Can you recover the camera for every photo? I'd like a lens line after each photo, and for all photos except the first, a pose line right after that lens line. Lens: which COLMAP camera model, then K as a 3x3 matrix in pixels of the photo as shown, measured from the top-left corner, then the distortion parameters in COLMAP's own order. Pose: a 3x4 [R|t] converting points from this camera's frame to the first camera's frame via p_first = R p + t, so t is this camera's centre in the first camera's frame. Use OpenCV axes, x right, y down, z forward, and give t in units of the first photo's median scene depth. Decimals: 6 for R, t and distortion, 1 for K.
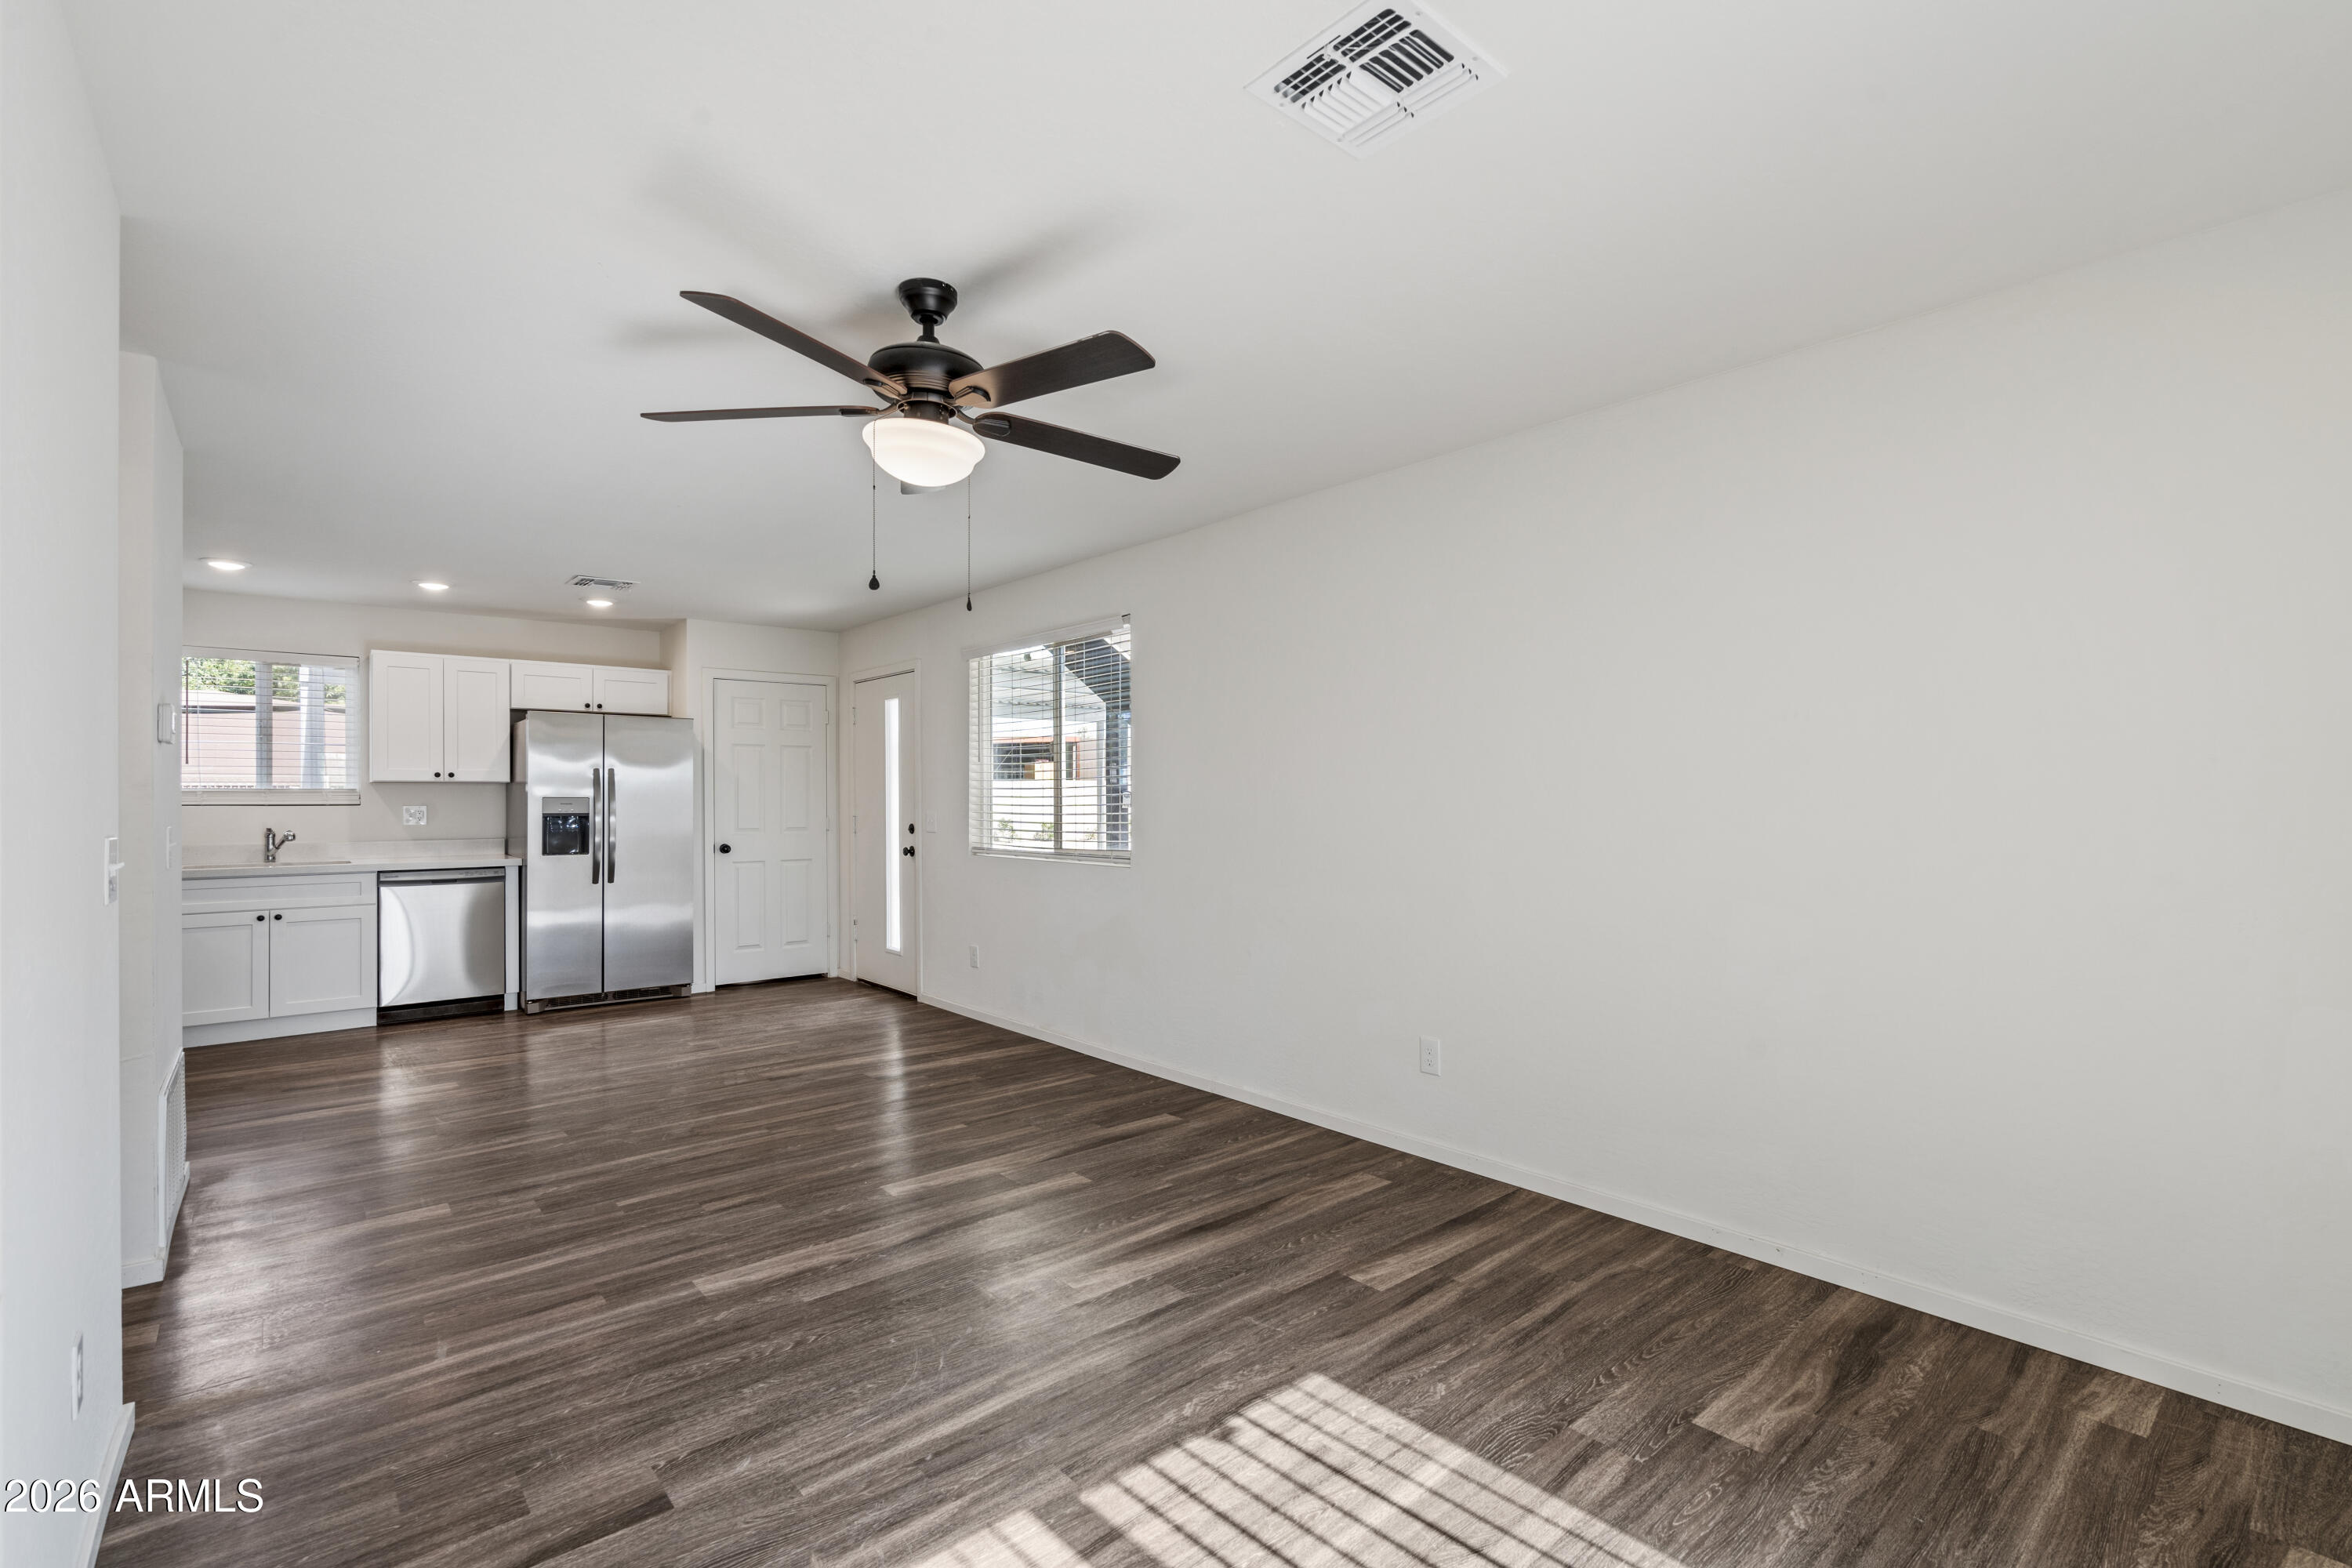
lens RADIAL K [[1062.4, 0, 1184.6], [0, 1062.4, 796.2], [0, 0, 1]] dist [-0.006556, 0.000820]
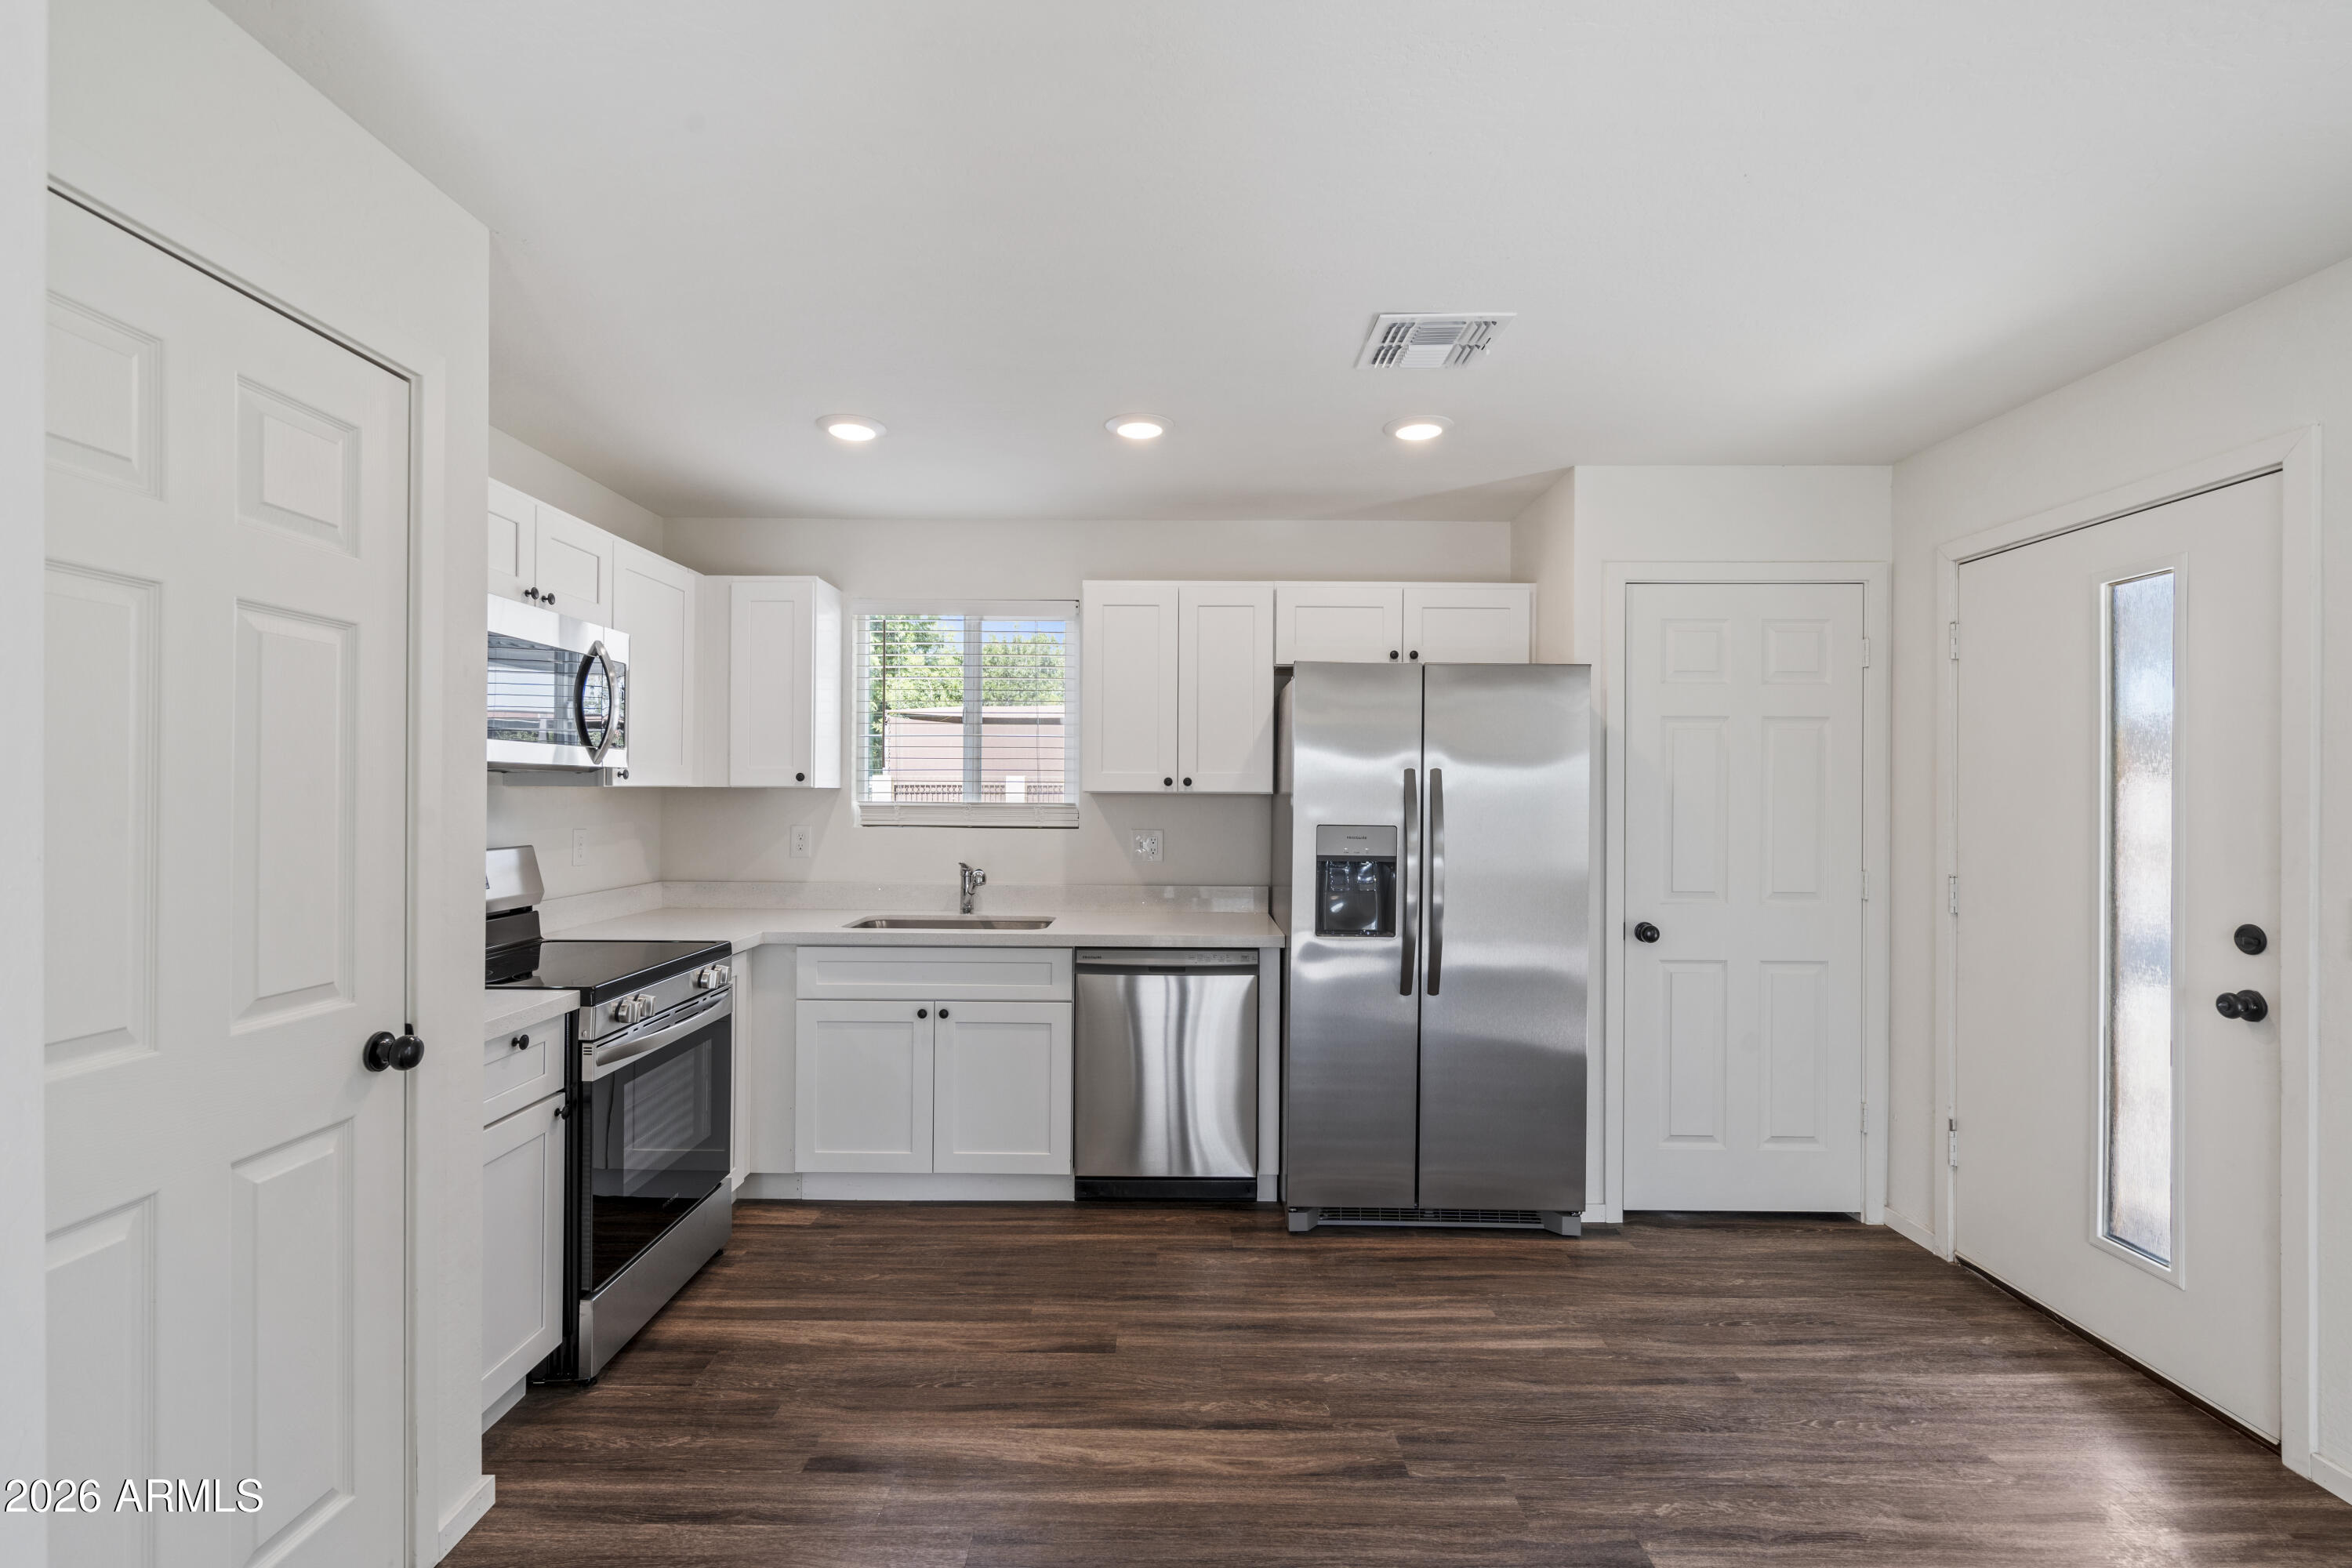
lens RADIAL K [[1062.4, 0, 1169.3], [0, 1062.4, 792.4], [0, 0, 1]] dist [-0.006556, 0.000820]
pose [[0.746890, 0.004931, -0.664930, -0.302524], [-0.007862, 0.999968, -0.001416, -0.013127], [0.664902, 0.006285, 0.746905, 0.544015]]
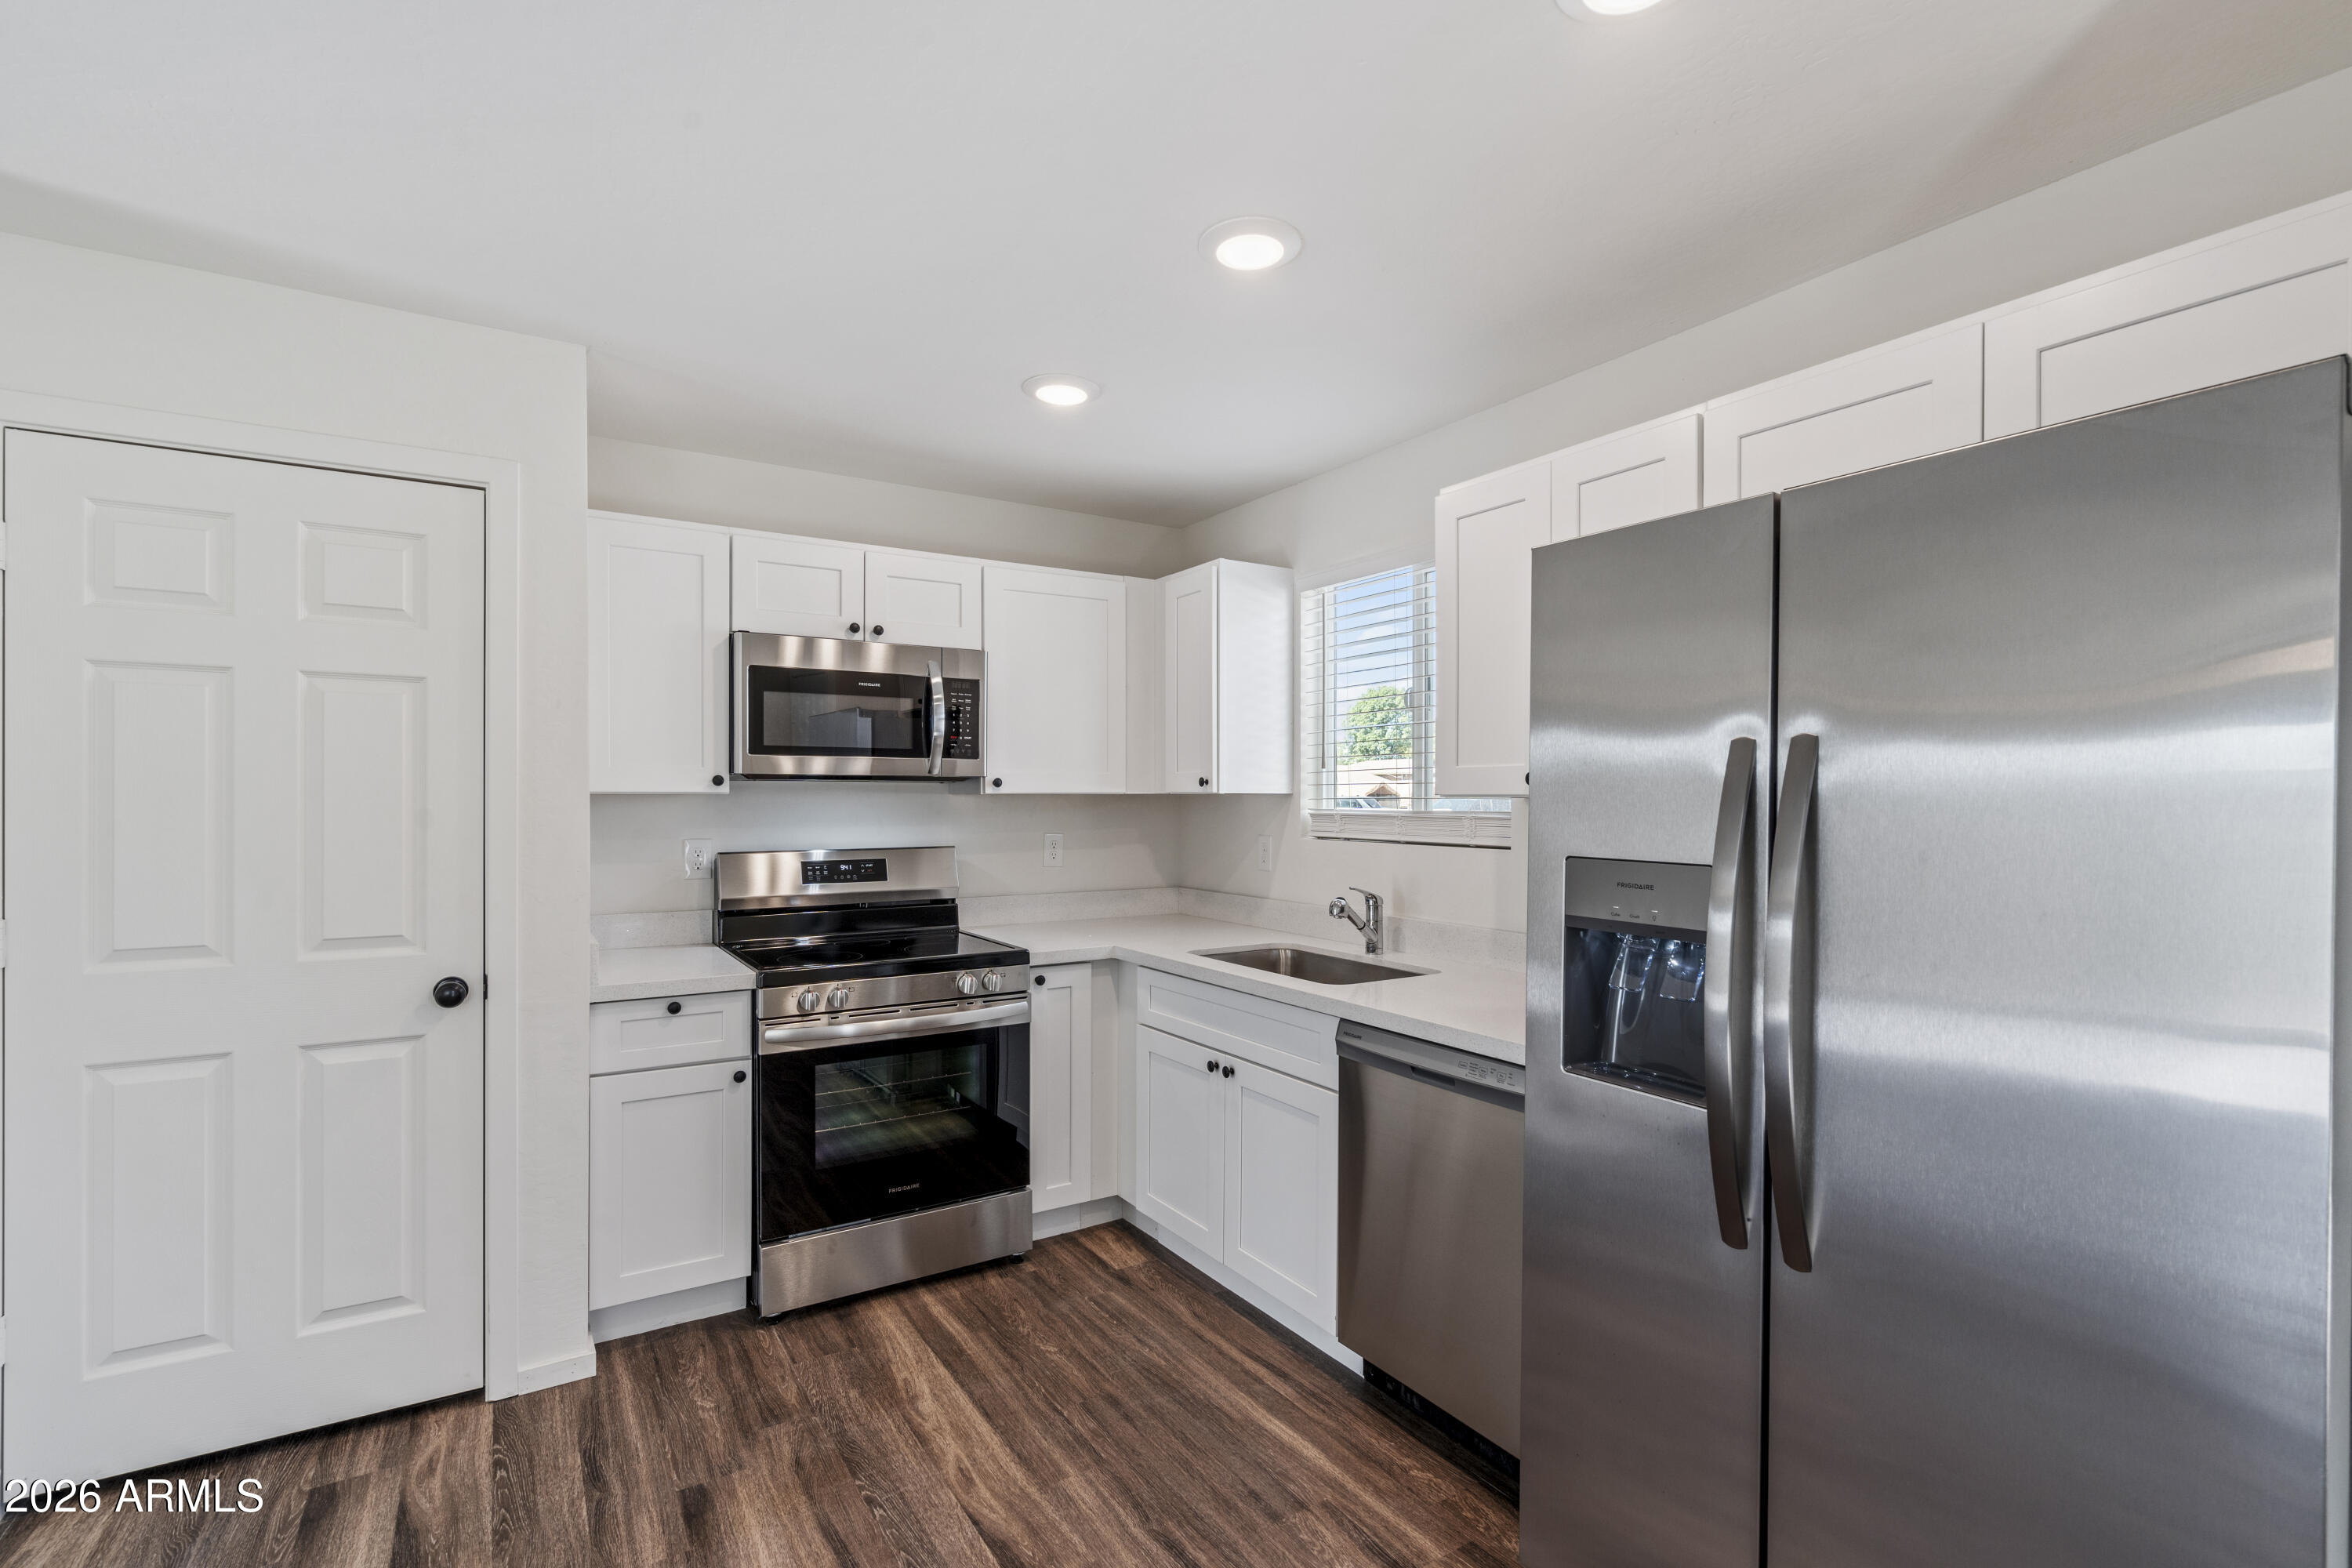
lens RADIAL K [[1062.4, 0, 1169.8], [0, 1062.4, 796.0], [0, 0, 1]] dist [-0.006556, 0.000820]
pose [[-0.163459, 0.000851, -0.986550, -0.312027], [-0.002685, 0.999996, 0.001307, -0.014338], [0.986546, 0.002862, -0.163456, 0.919365]]
